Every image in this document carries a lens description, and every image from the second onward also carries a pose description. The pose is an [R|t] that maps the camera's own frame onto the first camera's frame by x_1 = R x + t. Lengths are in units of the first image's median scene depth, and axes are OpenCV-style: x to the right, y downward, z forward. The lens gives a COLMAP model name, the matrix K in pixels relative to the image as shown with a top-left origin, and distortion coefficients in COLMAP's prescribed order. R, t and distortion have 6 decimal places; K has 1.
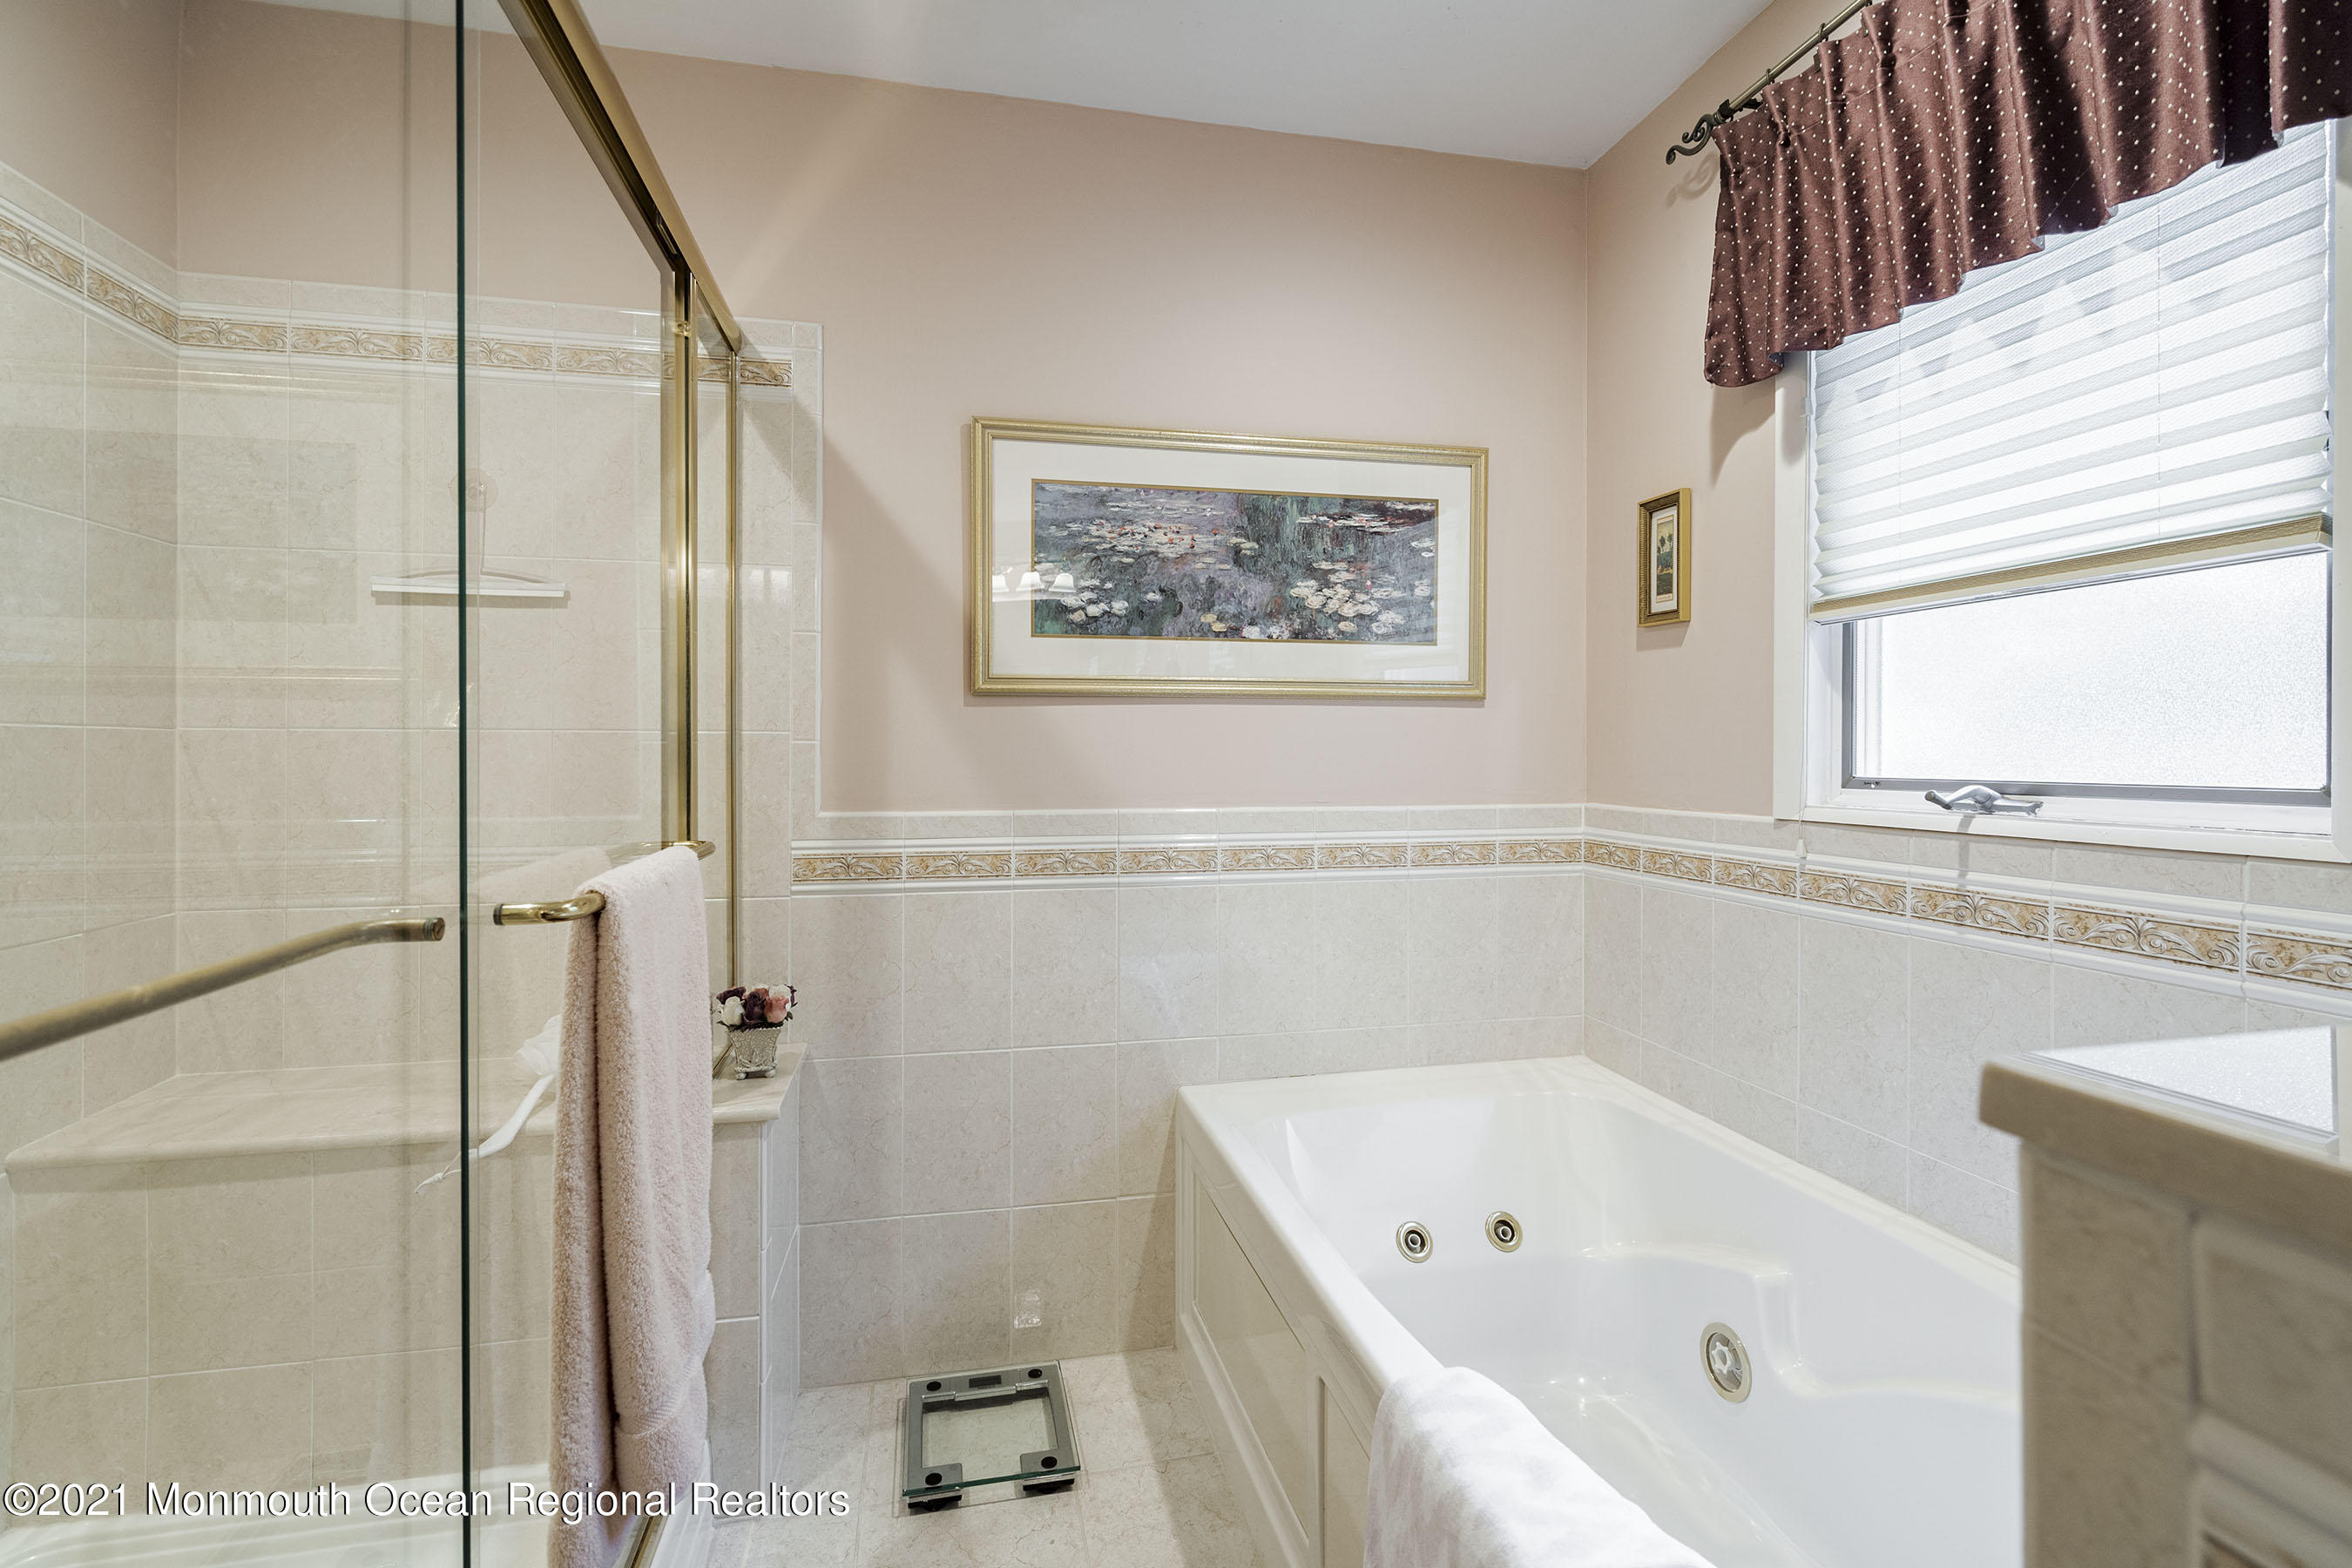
lens RADIAL K [[1097.7, 0, 1175.1], [0, 1097.7, 747.5], [0, 0, 1]] dist [0.001989, 0.001154]
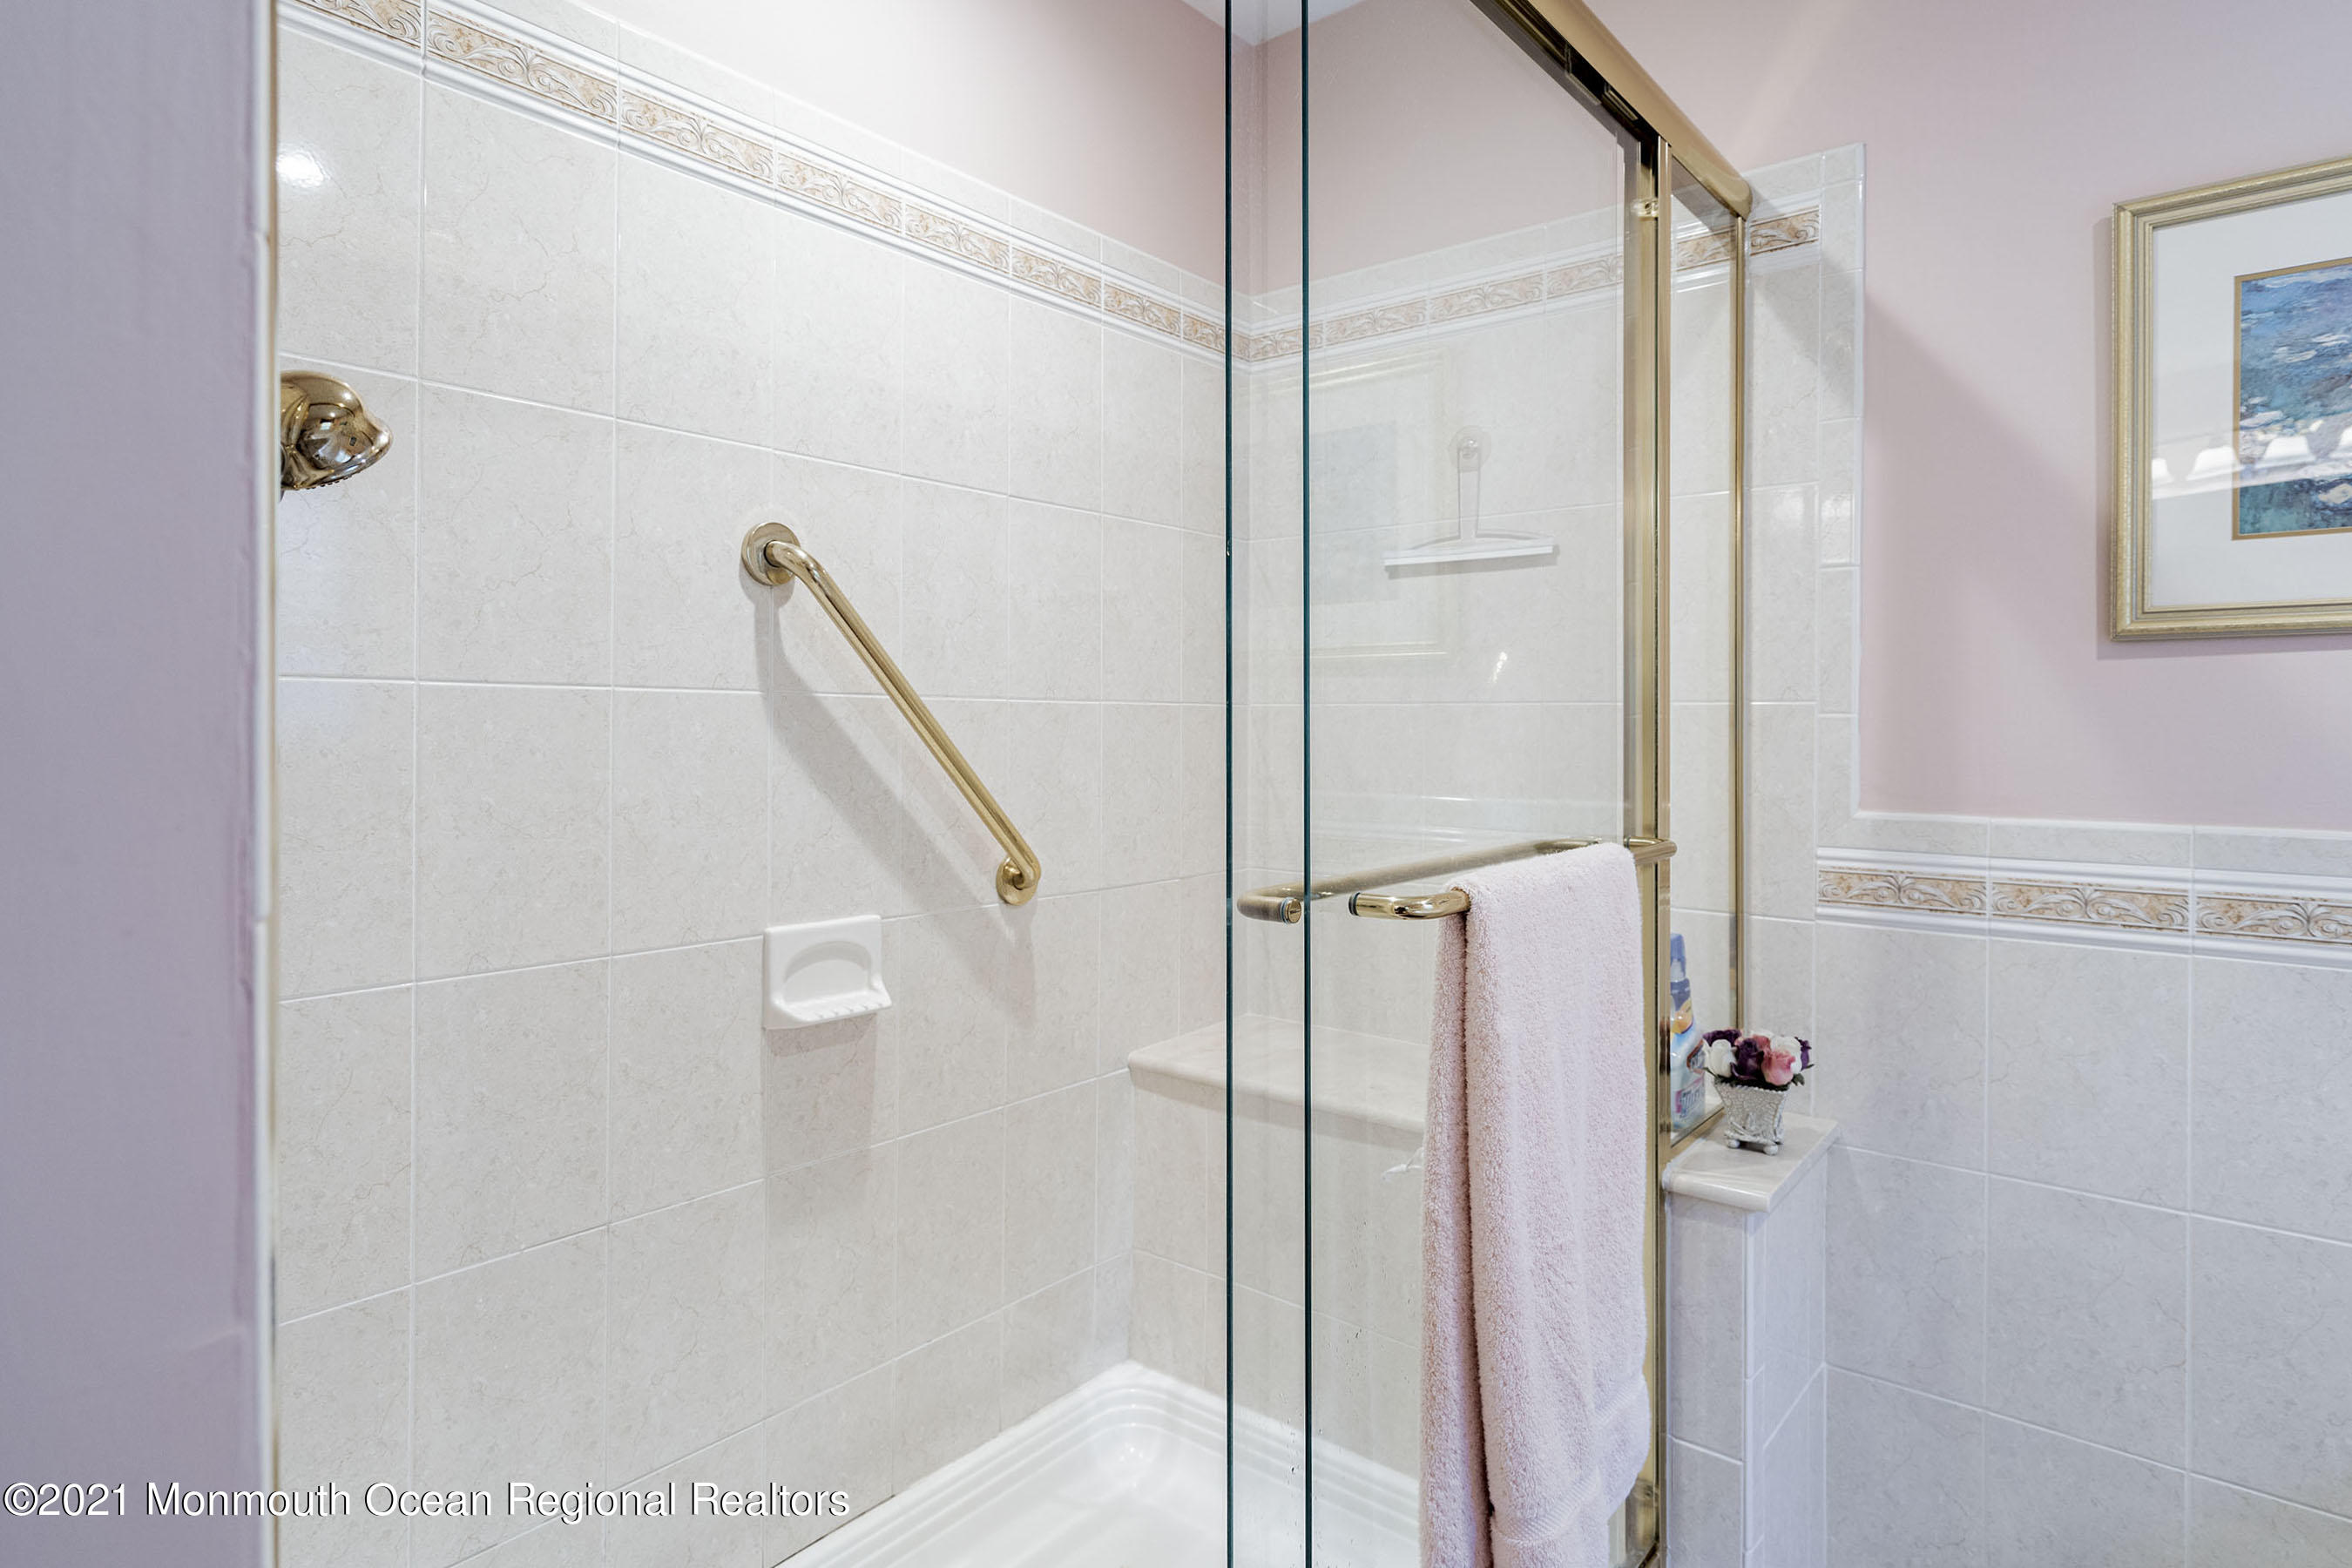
lens RADIAL K [[1301.2, 0, 1172.8], [0, 1301.2, 724.4], [0, 0, 1]] dist [0.010649, -0.000495]
pose [[0.618737, 0.002712, -0.785594, 0.085270], [-0.000240, 0.999995, 0.003263, -0.001712], [0.785598, -0.001830, 0.618734, 0.110726]]
